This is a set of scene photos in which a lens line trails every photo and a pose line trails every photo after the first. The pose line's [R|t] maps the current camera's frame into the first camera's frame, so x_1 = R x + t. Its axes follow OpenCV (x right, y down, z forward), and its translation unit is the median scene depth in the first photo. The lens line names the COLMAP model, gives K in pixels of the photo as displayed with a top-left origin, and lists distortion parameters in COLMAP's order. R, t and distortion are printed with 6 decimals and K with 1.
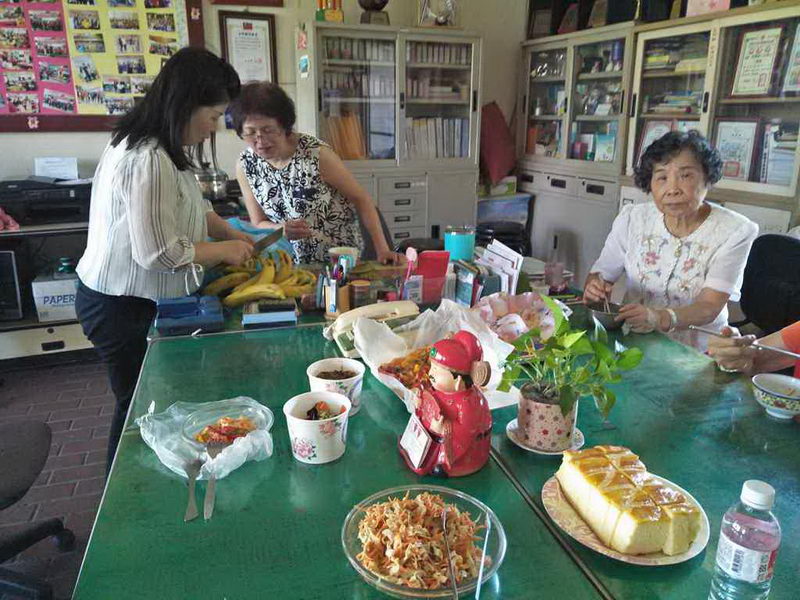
lens RADIAL K [[617.0, 0, 401.5], [0, 617.0, 302.5], [0, 0, 1]] dist [0.018770, -0.002887]
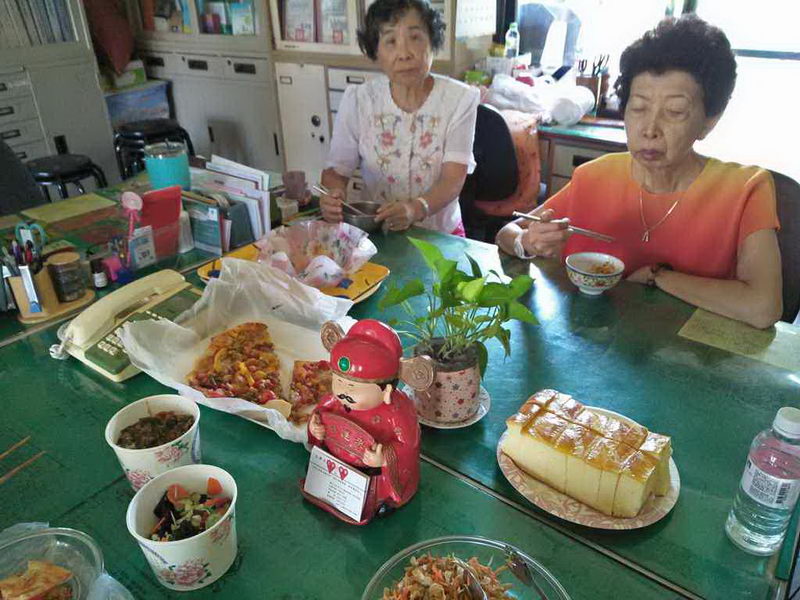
lens RADIAL K [[617.0, 0, 400.5], [0, 617.0, 293.9], [0, 0, 1]] dist [0.018770, -0.002887]
pose [[0.805240, -0.289851, 0.517276, -0.127263], [0.191911, 0.952822, 0.235159, -0.080140], [-0.561034, -0.090088, 0.822876, 0.217294]]
